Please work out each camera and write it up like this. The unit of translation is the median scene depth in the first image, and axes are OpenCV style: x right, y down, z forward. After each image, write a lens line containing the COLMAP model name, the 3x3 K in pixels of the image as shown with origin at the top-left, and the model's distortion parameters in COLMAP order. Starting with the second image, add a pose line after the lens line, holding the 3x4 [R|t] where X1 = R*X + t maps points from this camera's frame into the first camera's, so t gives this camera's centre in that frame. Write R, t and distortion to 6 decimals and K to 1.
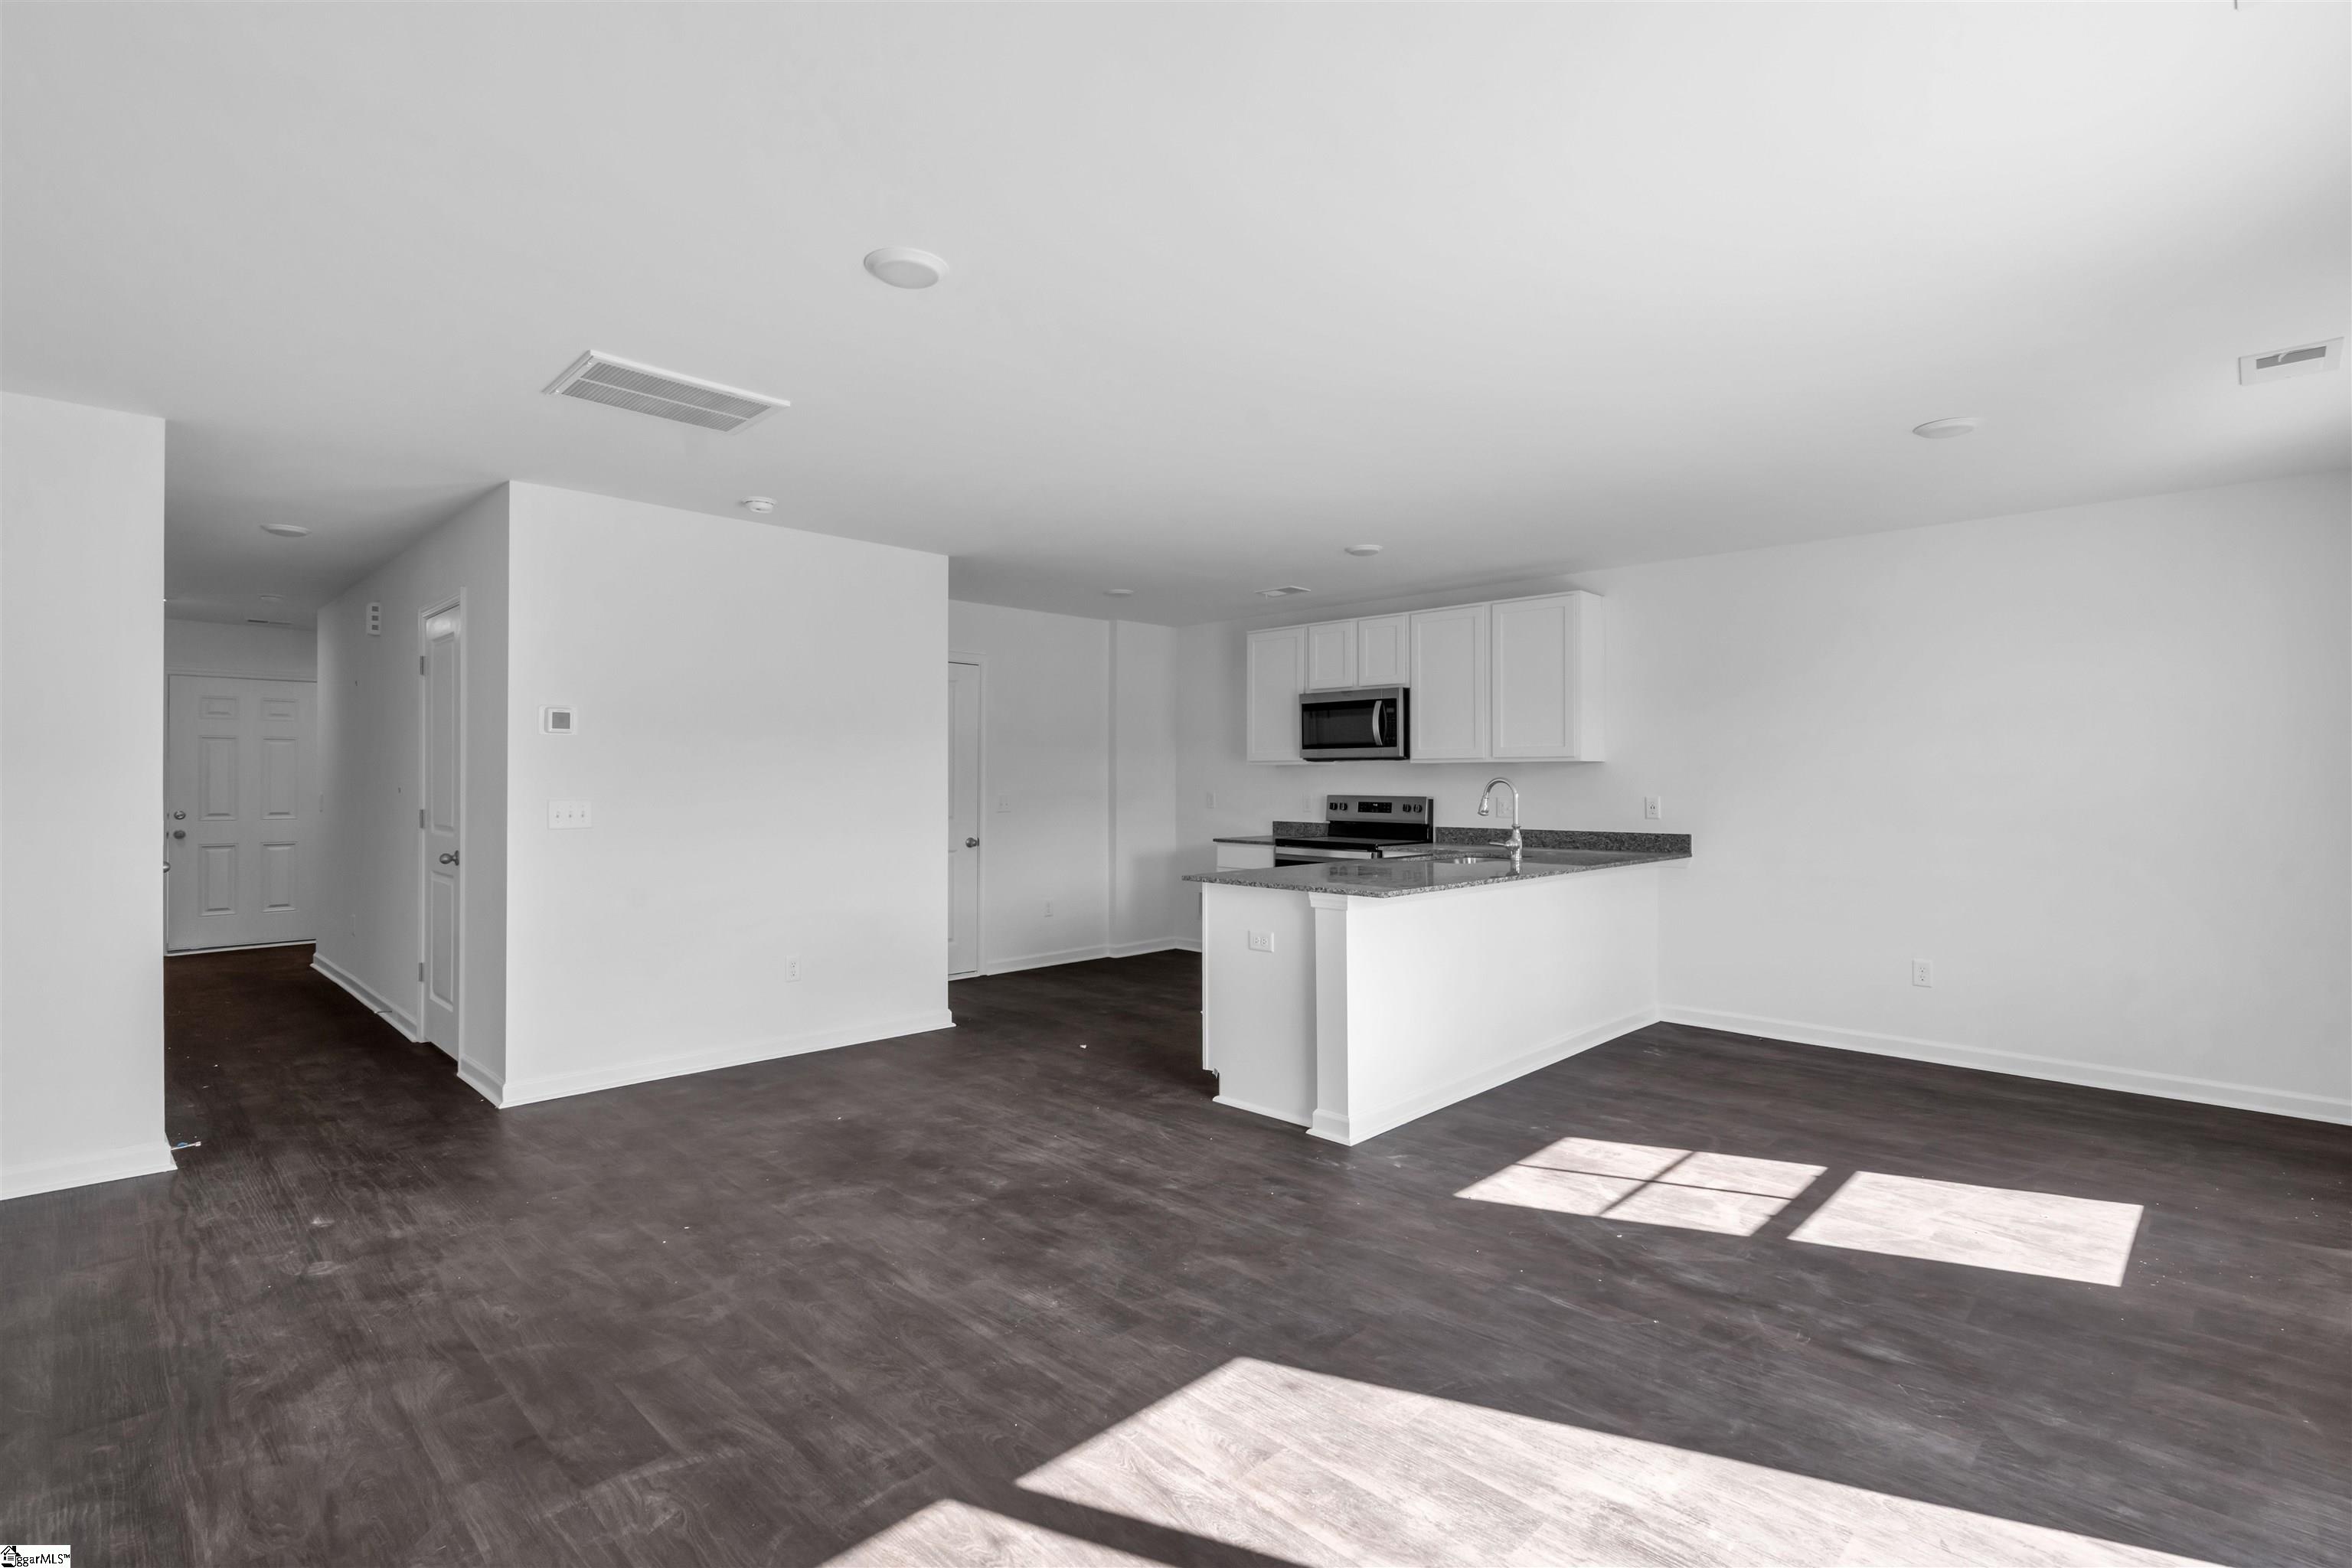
lens RADIAL K [[1102.3, 0, 1176.0], [0, 1102.3, 784.0], [0, 0, 1]] dist [0.002753, 0.000578]
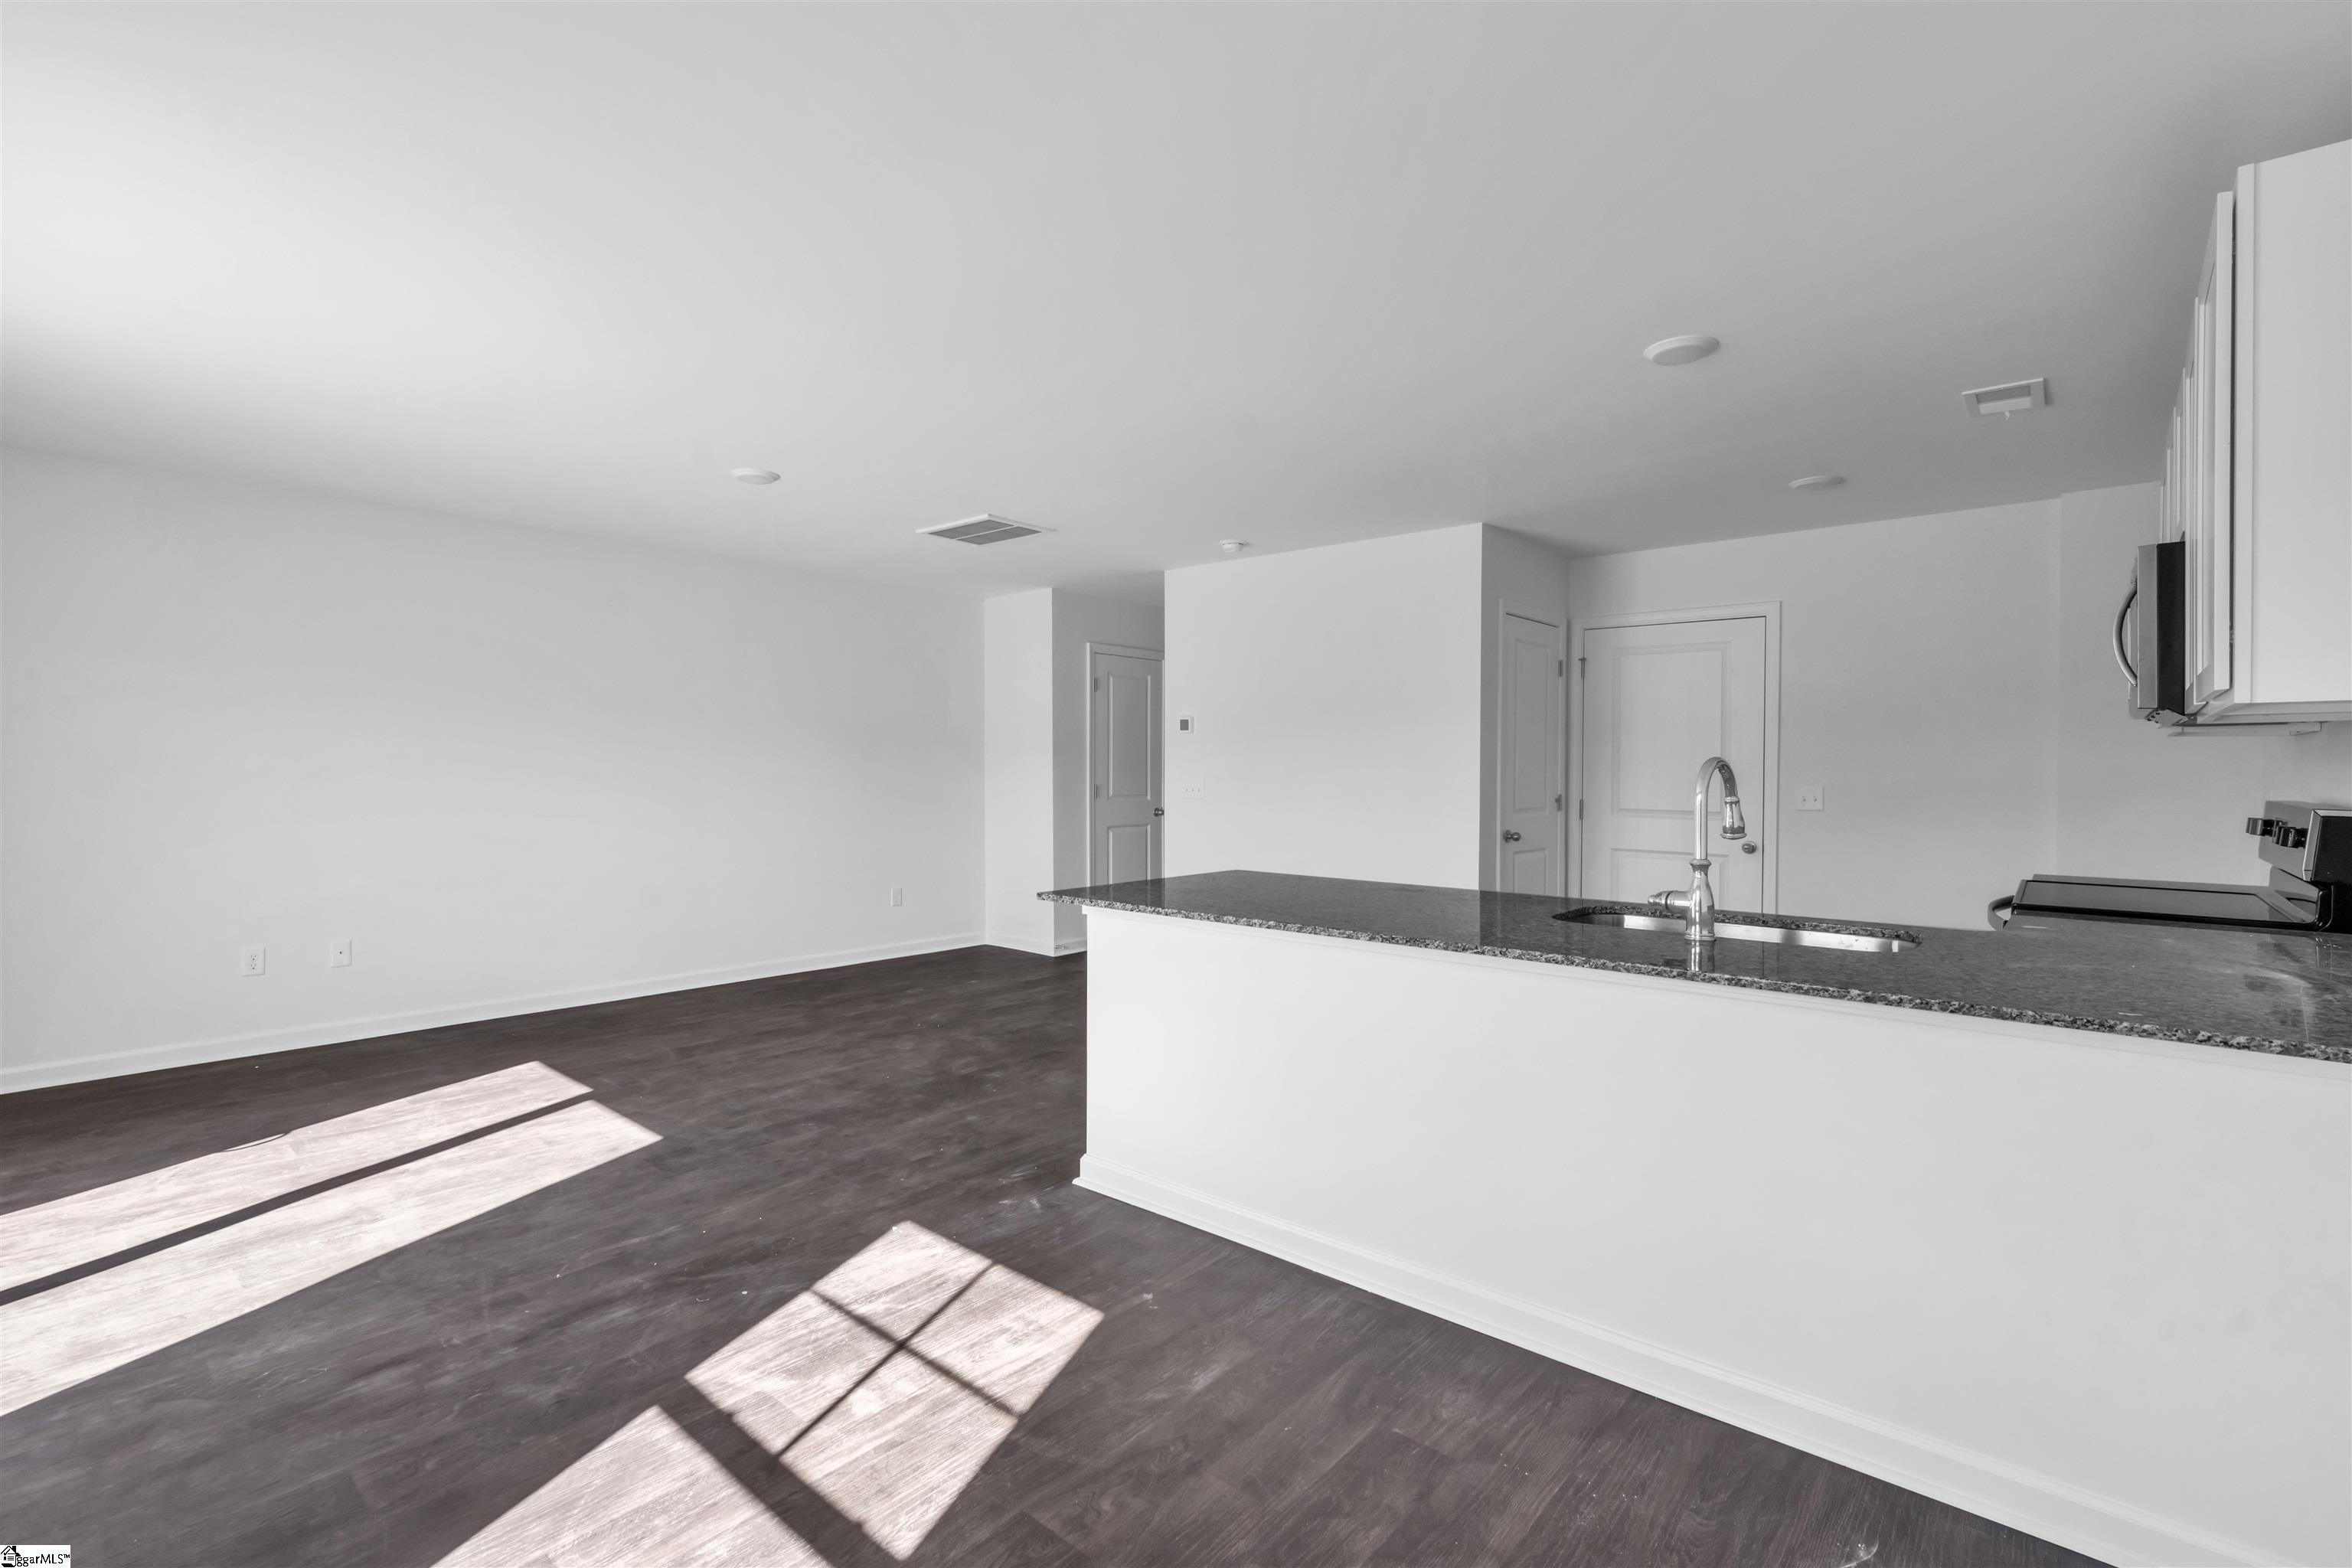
lens RADIAL K [[1058.7, 0, 1176.0], [0, 1058.7, 784.0], [0, 0, 1]] dist [-0.004118, 0.000267]
pose [[0.065994, 0.011807, -0.997750, 1.102510], [-0.006002, 0.999917, 0.011436, 0.005410], [0.997802, 0.005234, 0.066060, 1.139913]]
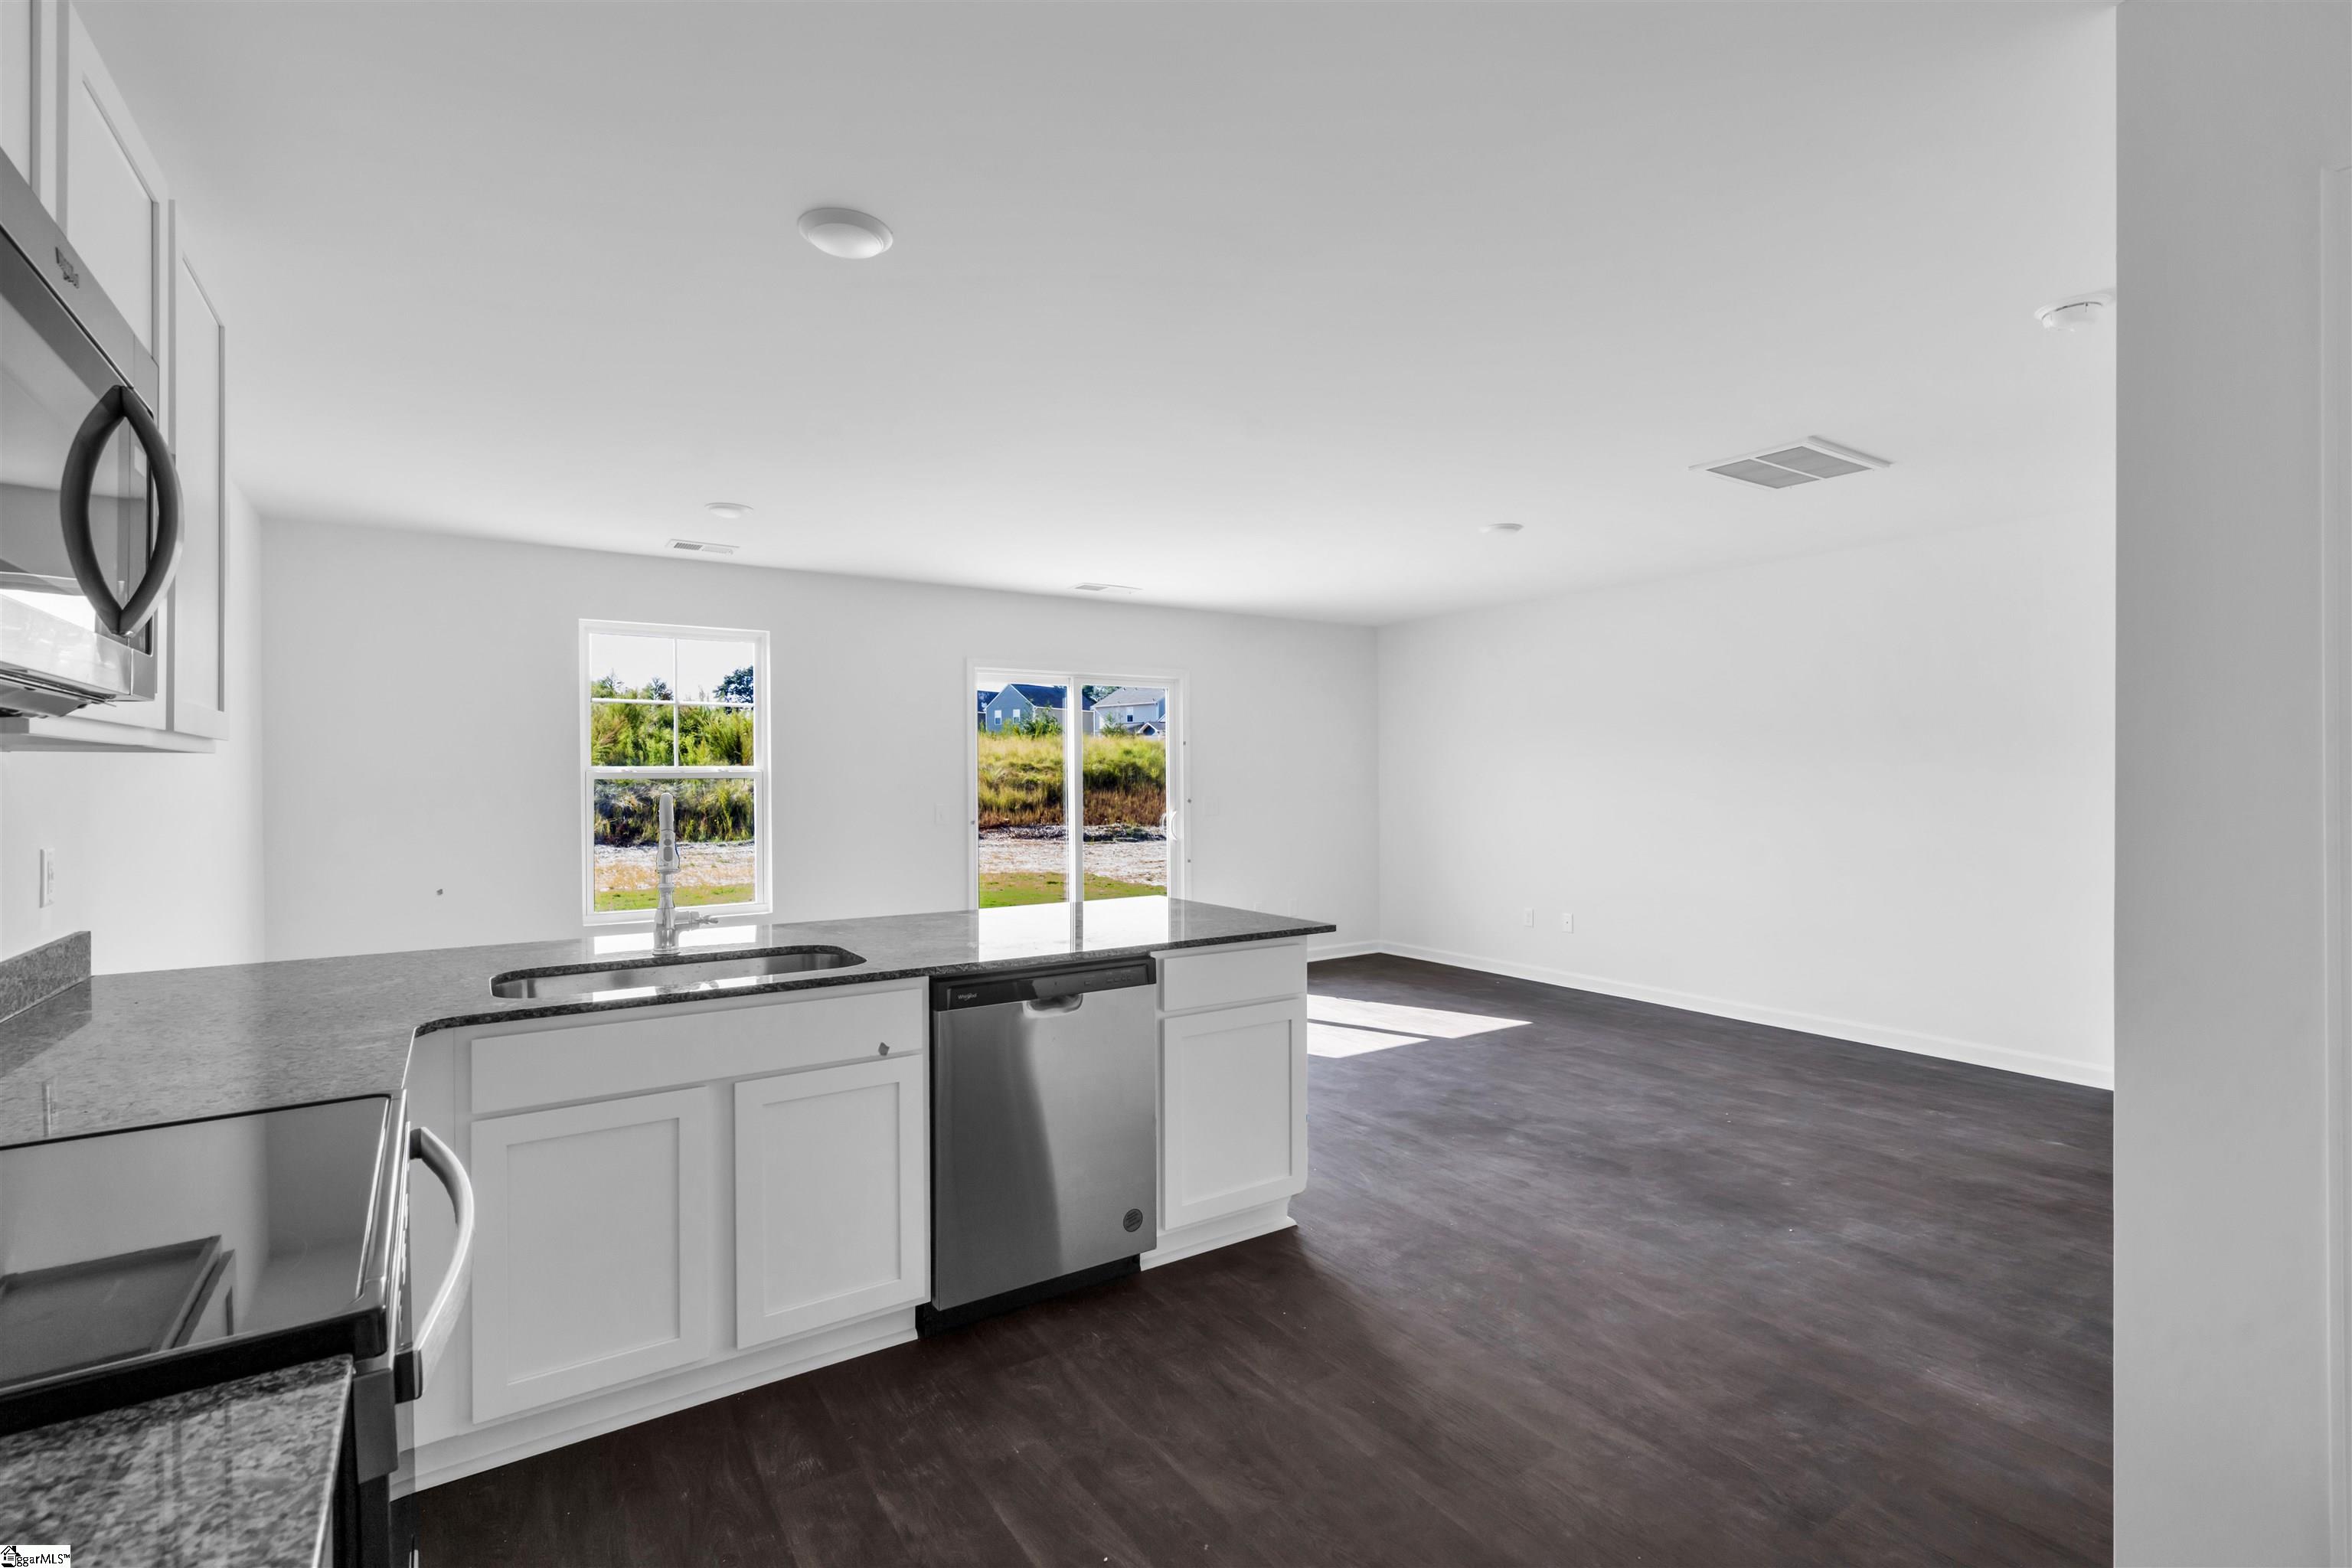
lens RADIAL K [[1068.1, 0, 1176.8], [0, 1068.1, 771.6], [0, 0, 1]] dist [-0.000588, 0.000017]
pose [[-0.979265, 0.005337, 0.202515, -0.044276], [0.004561, 0.999980, -0.004296, -0.020135], [-0.202534, -0.003283, -0.979270, 2.189959]]
